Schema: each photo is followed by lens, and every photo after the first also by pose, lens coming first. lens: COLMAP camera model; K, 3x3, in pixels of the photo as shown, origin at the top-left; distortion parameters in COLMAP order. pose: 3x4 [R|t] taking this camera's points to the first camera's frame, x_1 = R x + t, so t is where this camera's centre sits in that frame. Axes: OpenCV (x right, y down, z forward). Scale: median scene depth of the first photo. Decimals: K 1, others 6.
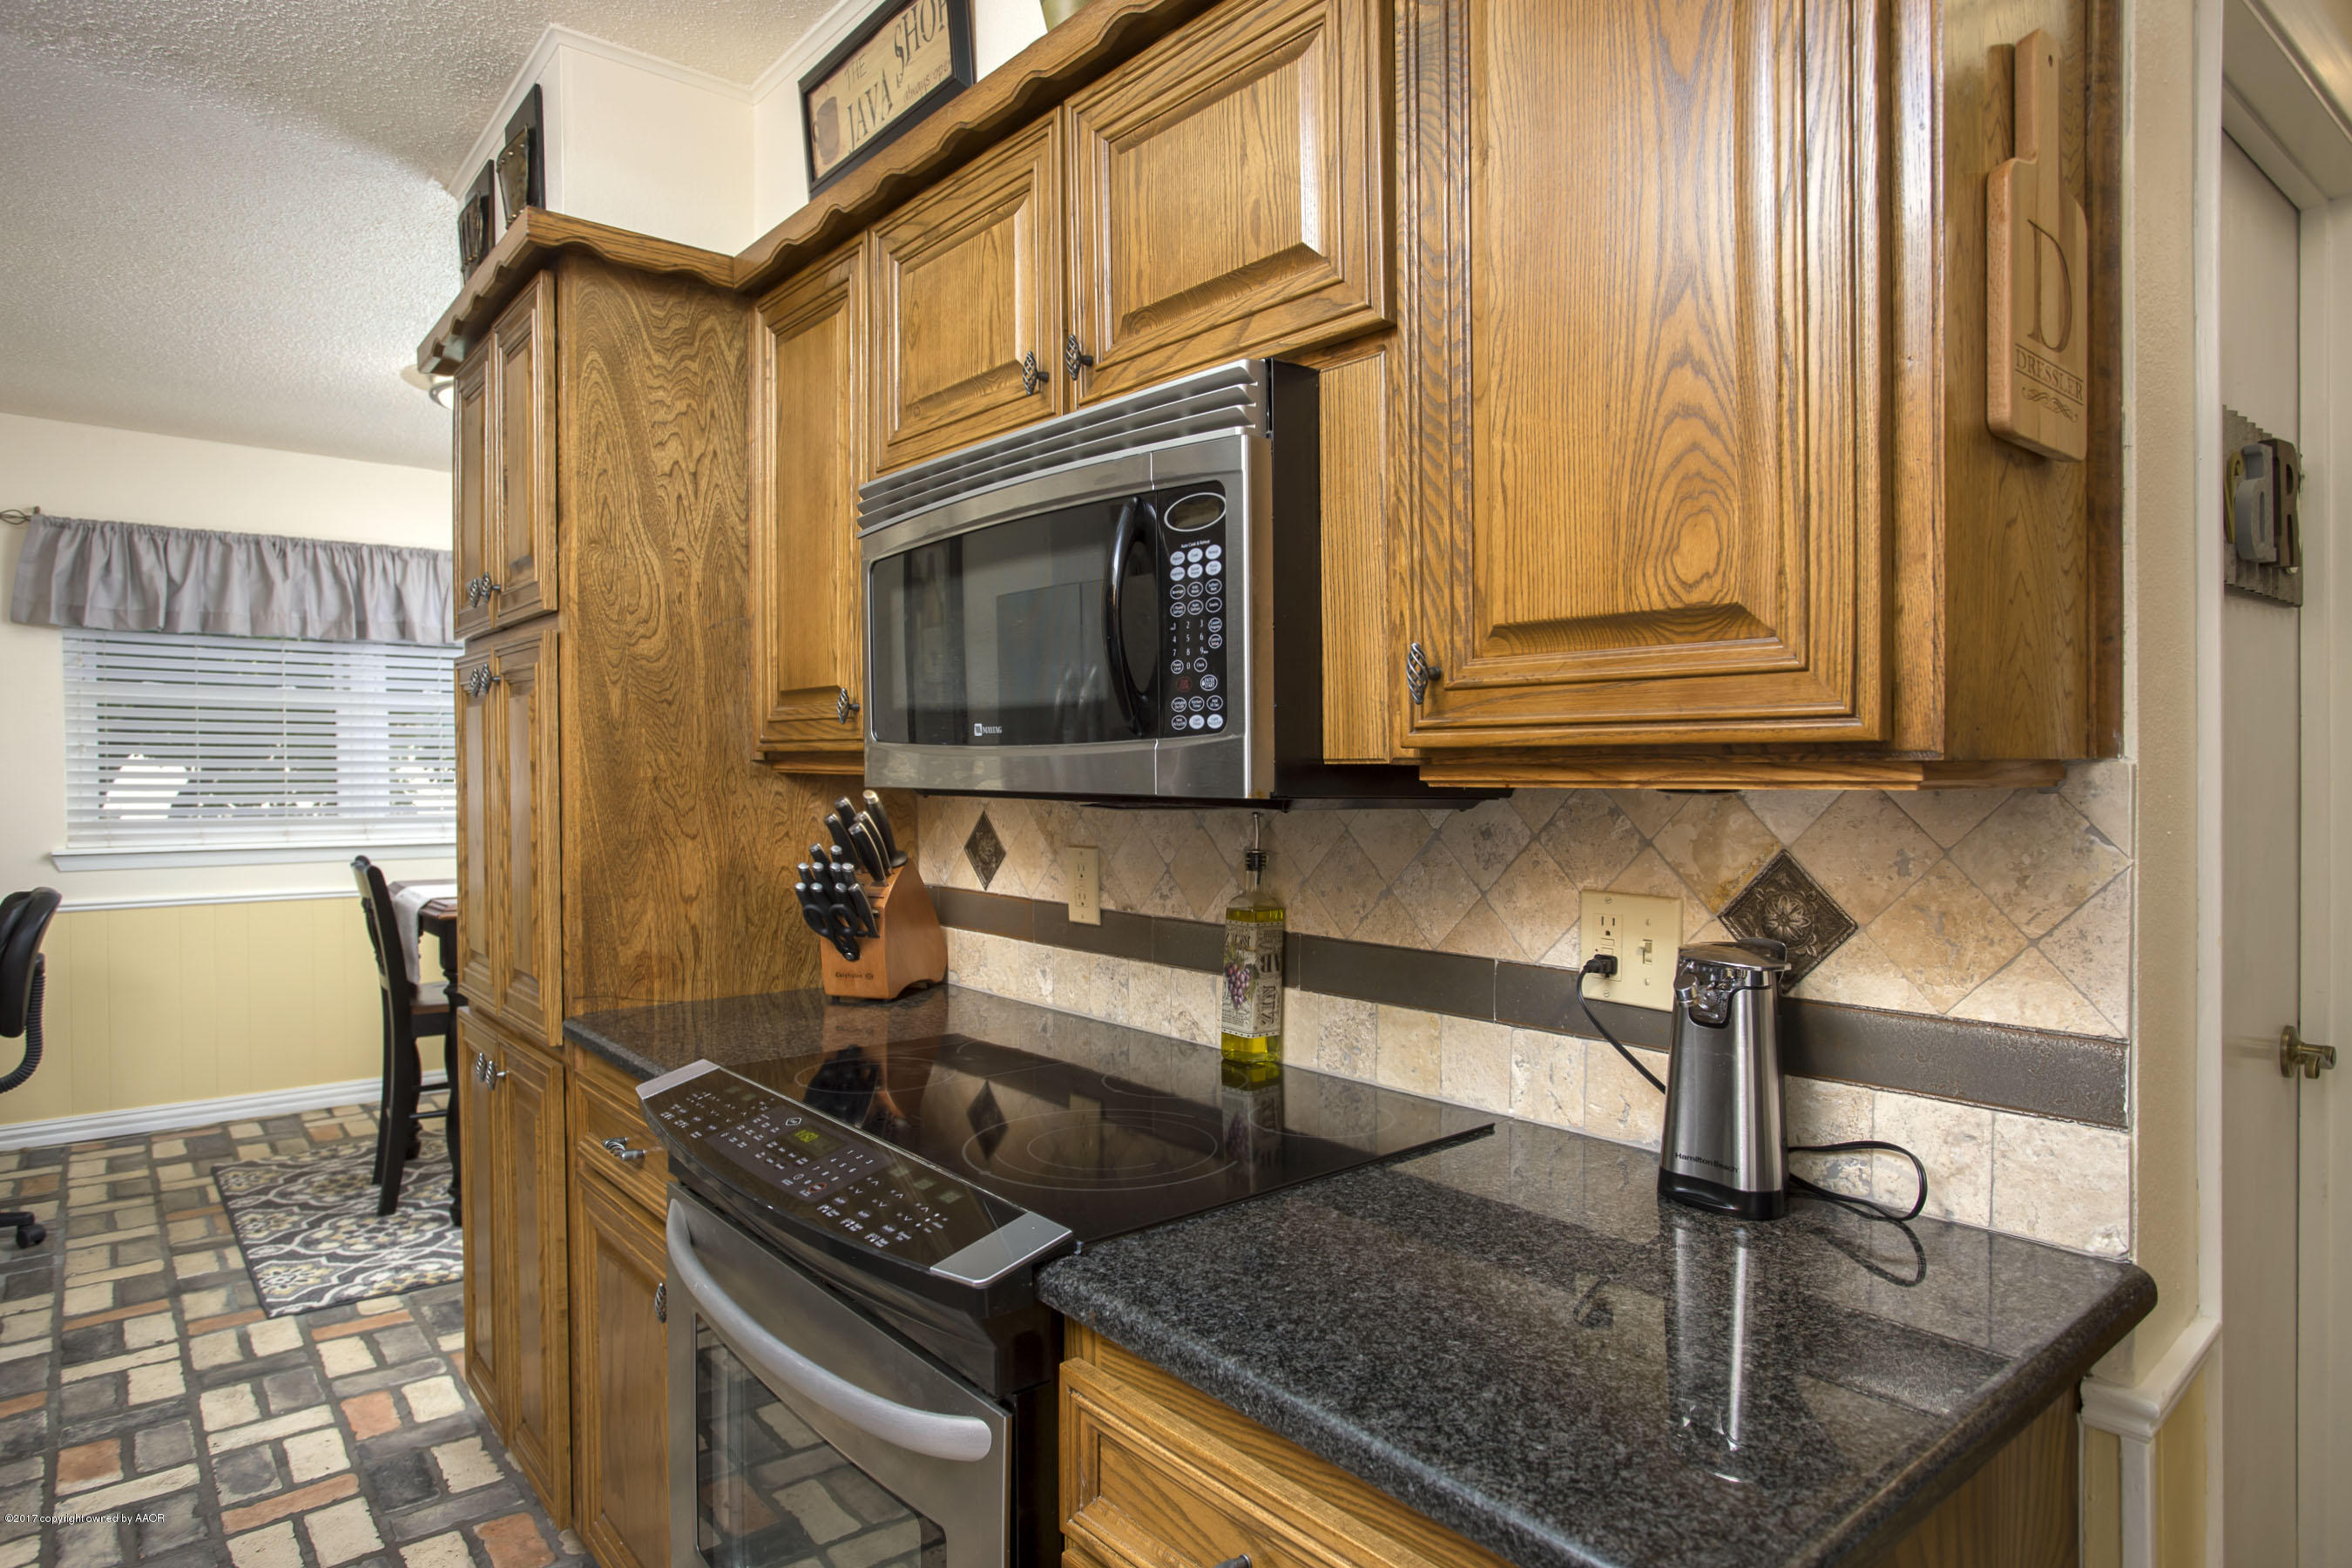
lens RADIAL K [[1318.8, 0, 1176.0], [0, 1318.8, 784.0], [0, 0, 1]] dist [-0.046378, 0.018691]
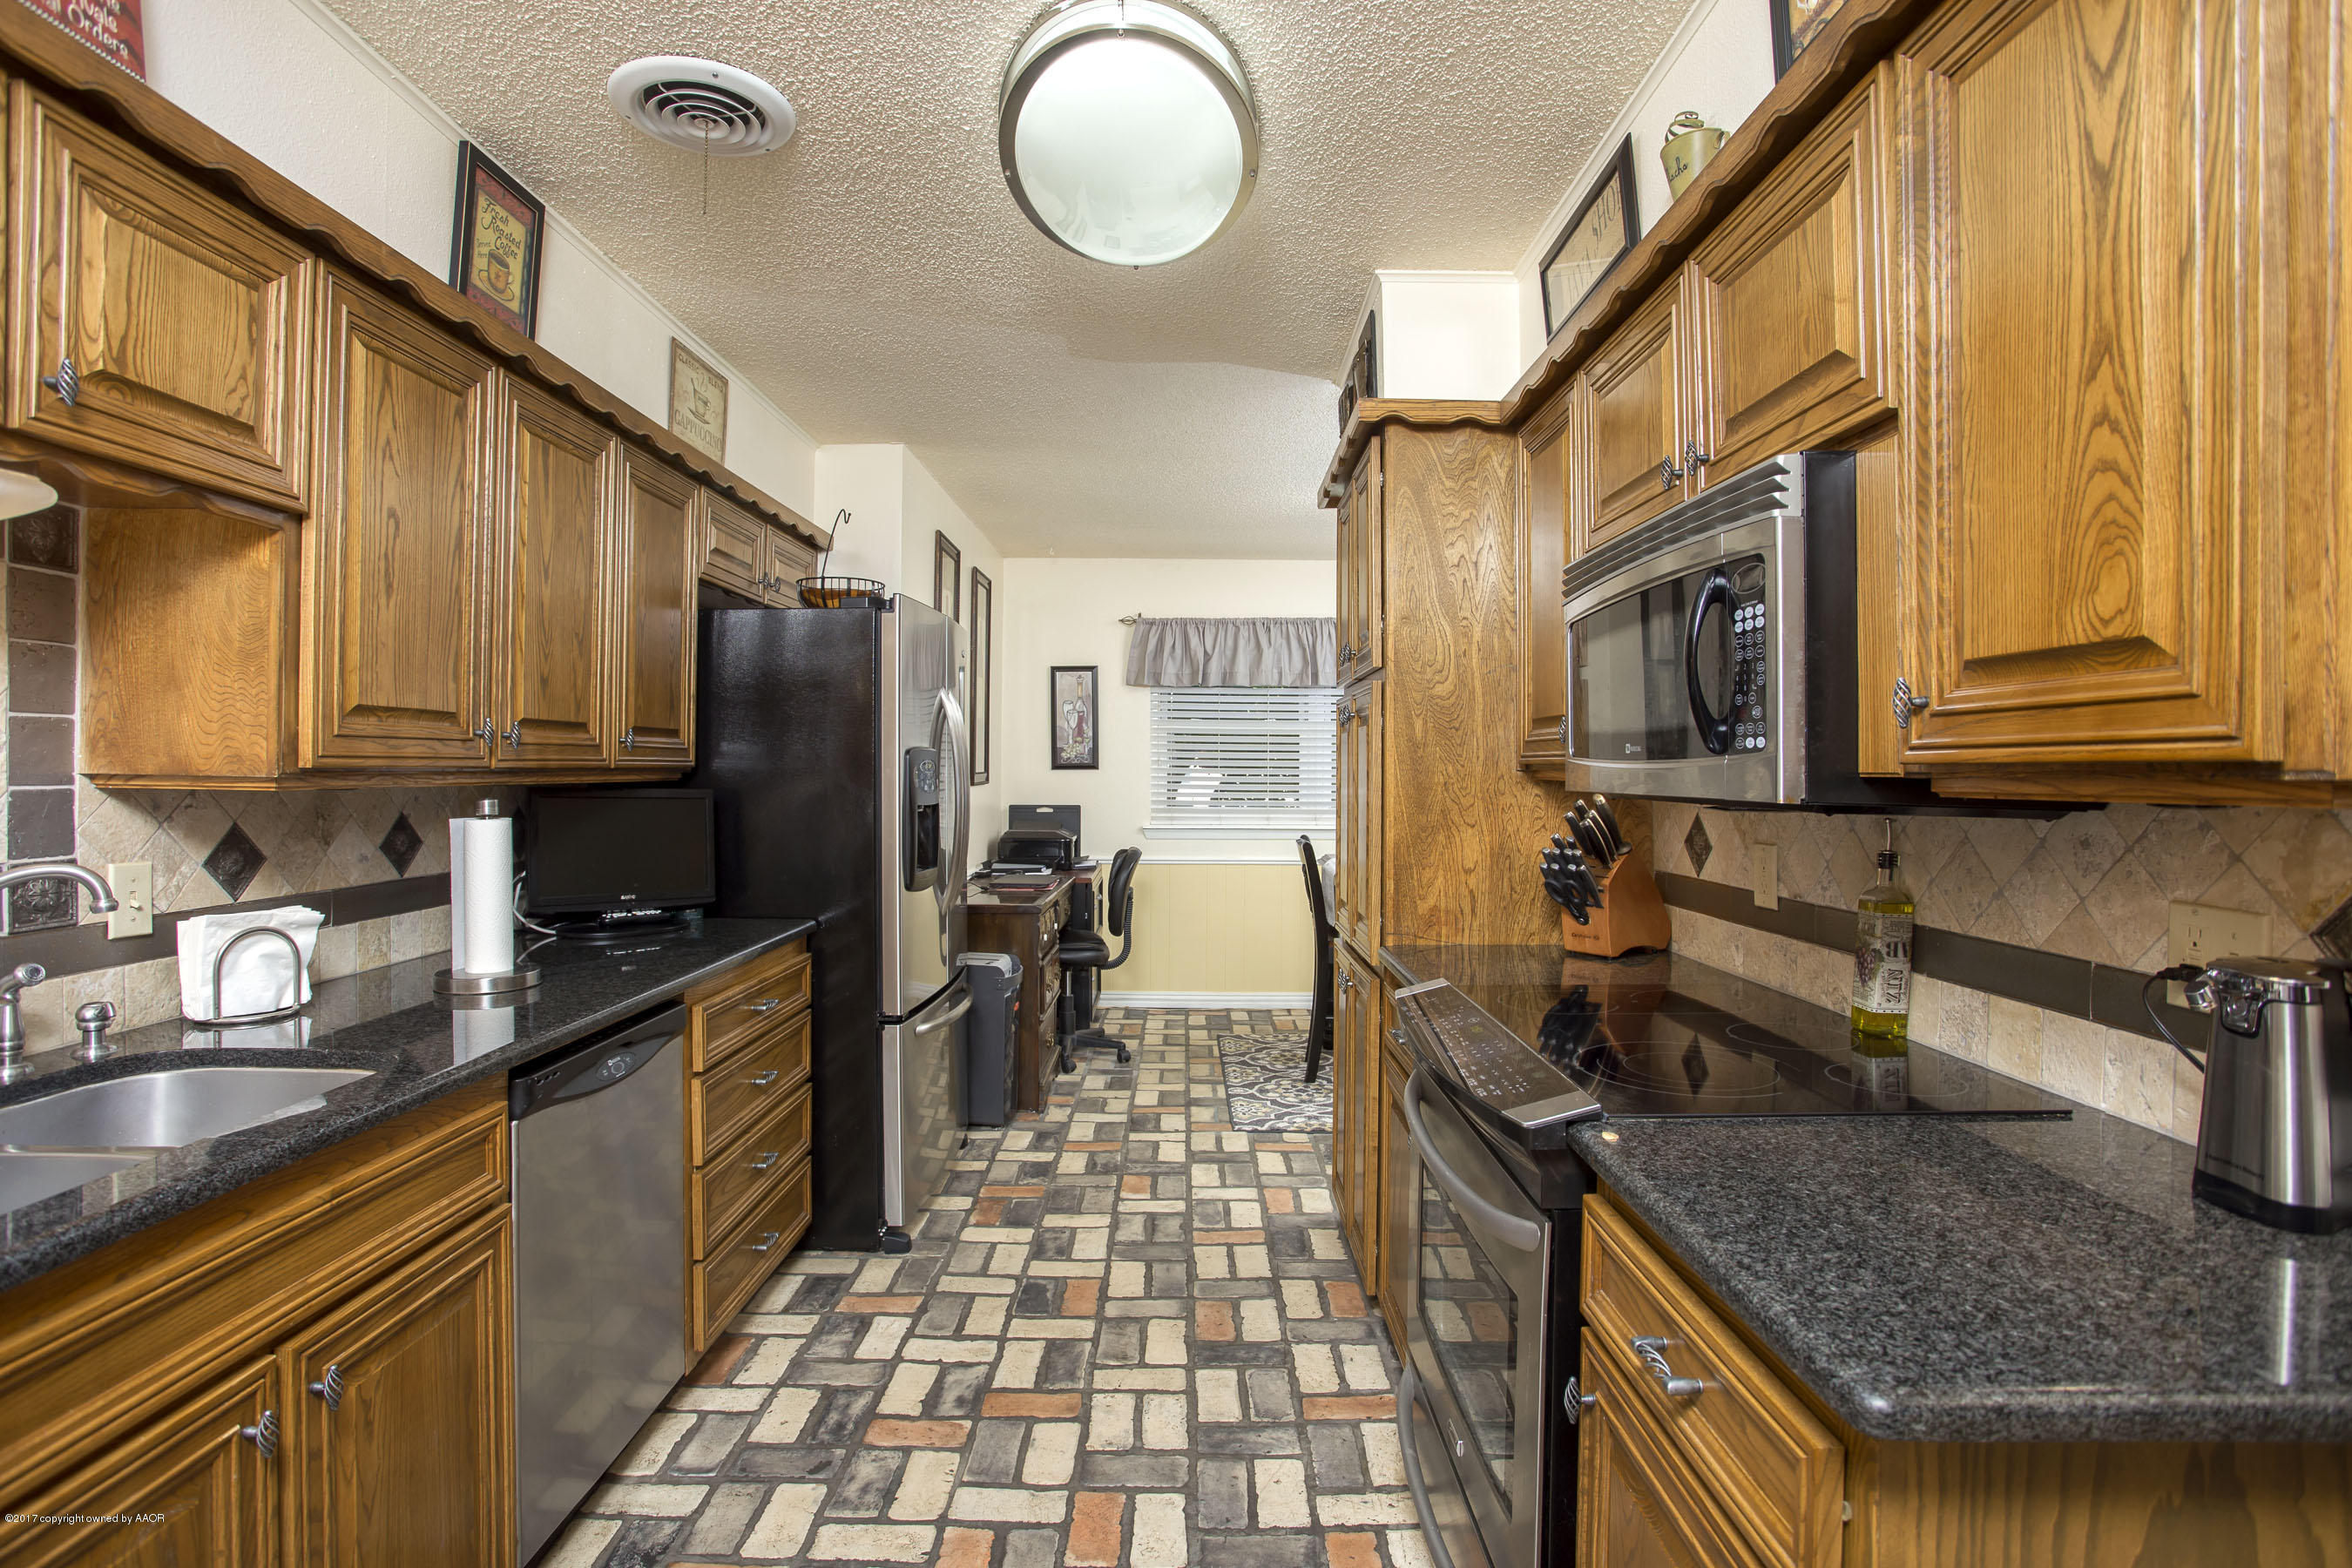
lens RADIAL K [[1168.8, 0, 1176.0], [0, 1168.8, 784.0], [0, 0, 1]] dist [-0.055030, 0.020466]
pose [[0.752052, 0.007793, -0.659057, 0.201422], [-0.010625, 0.999944, -0.000299, -0.000638], [0.659018, 0.007227, 0.752093, -0.123881]]
